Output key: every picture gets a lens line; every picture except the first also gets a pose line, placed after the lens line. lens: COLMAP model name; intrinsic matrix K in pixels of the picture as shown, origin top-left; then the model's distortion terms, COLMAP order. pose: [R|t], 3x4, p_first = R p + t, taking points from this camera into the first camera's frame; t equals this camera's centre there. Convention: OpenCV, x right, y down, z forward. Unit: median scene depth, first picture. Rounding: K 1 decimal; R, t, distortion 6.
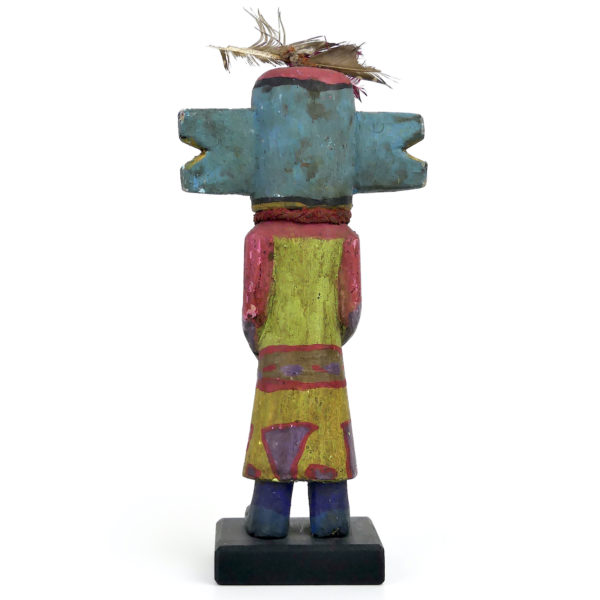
lens RADIAL K [[1367.2, 0, 298.4], [0, 1367.2, 300.8], [0, 0, 1]] dist [-0.075409, 0.000000]
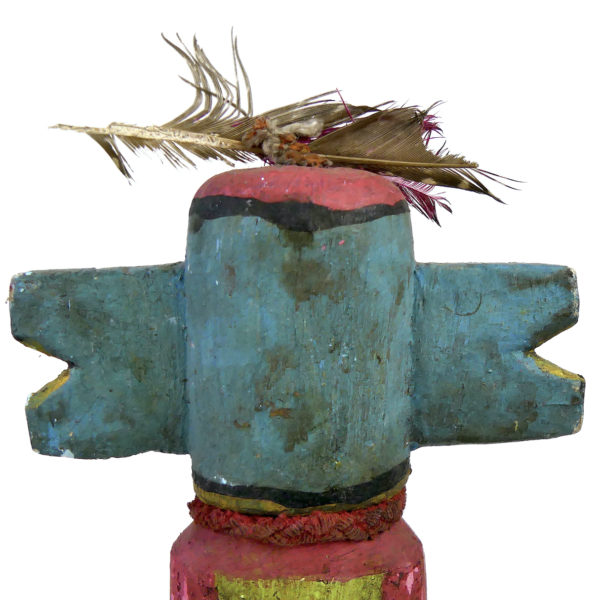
lens RADIAL K [[673.0, 0, 341.0], [0, 673.0, 307.1], [0, 0, 1]] dist [-0.014962, 0.000000]
pose [[0.985565, -0.000025, -0.169299, 0.055831], [0.013308, 0.996917, 0.077329, -0.144634], [0.168775, -0.078466, 0.982526, 0.799133]]
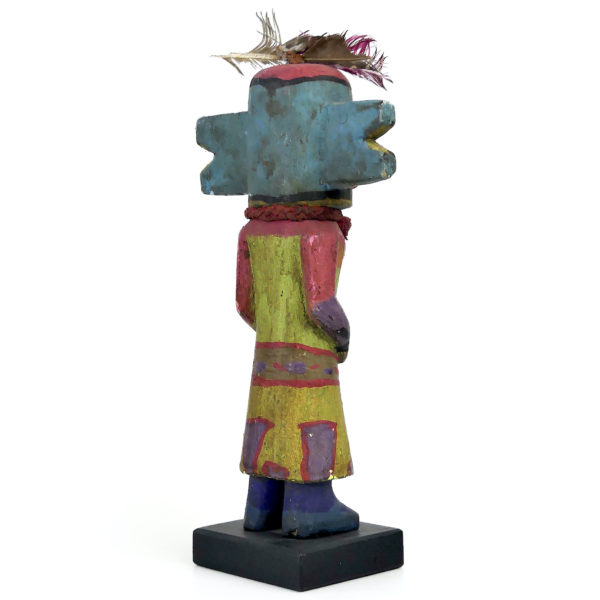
lens RADIAL K [[1367.2, 0, 301.1], [0, 1367.2, 298.7], [0, 0, 1]] dist [-0.075409, 0.000000]
pose [[0.652759, 0.017205, -0.757370, 0.777730], [-0.015427, 0.999837, 0.009417, -0.009423], [0.757409, 0.005537, 0.652918, 0.359250]]
